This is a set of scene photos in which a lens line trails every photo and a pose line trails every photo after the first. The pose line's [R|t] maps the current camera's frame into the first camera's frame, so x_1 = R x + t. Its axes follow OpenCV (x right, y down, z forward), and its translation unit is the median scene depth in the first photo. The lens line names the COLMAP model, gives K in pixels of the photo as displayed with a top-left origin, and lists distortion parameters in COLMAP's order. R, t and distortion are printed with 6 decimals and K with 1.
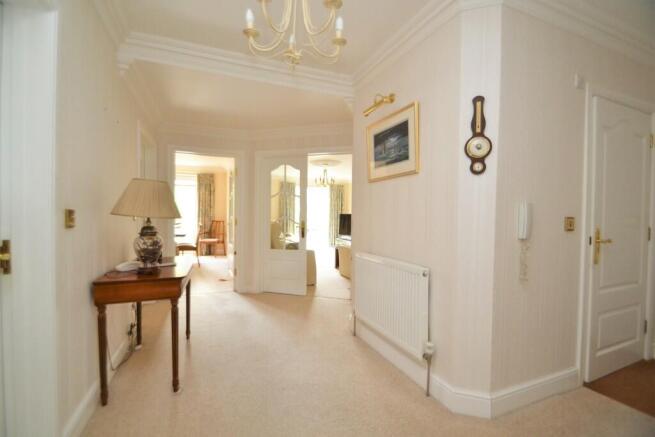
lens RADIAL K [[289.3, 0, 322.9], [0, 289.3, 218.7], [0, 0, 1]] dist [0.043420, -0.022958]
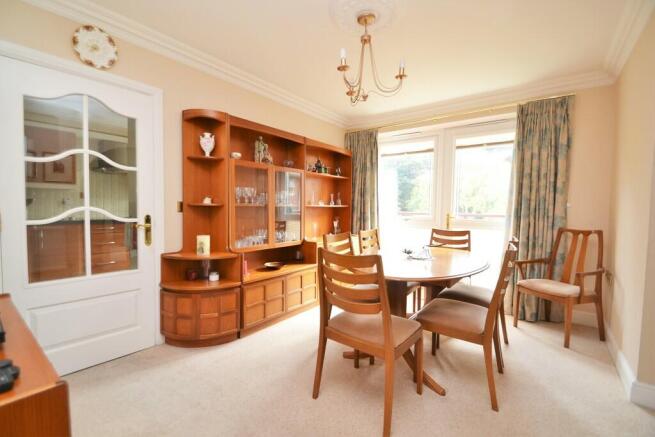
lens RADIAL K [[289.3, 0, 322.9], [0, 289.3, 218.7], [0, 0, 1]] dist [0.043420, -0.022958]
pose [[0.491283, 0.027545, -0.870564, -0.211841], [-0.019178, 0.999600, 0.020805, -0.008080], [0.870789, 0.006475, 0.491615, 0.578172]]
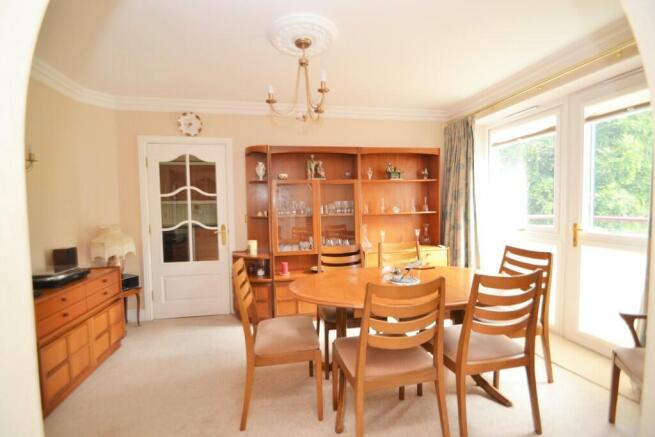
lens RADIAL K [[289.3, 0, 322.9], [0, 289.3, 218.7], [0, 0, 1]] dist [0.043420, -0.022958]
pose [[-0.210725, 0.032411, -0.977008, -0.166357], [-0.001621, 0.999437, 0.033505, -0.024722], [0.977544, 0.008644, -0.210554, 0.786416]]
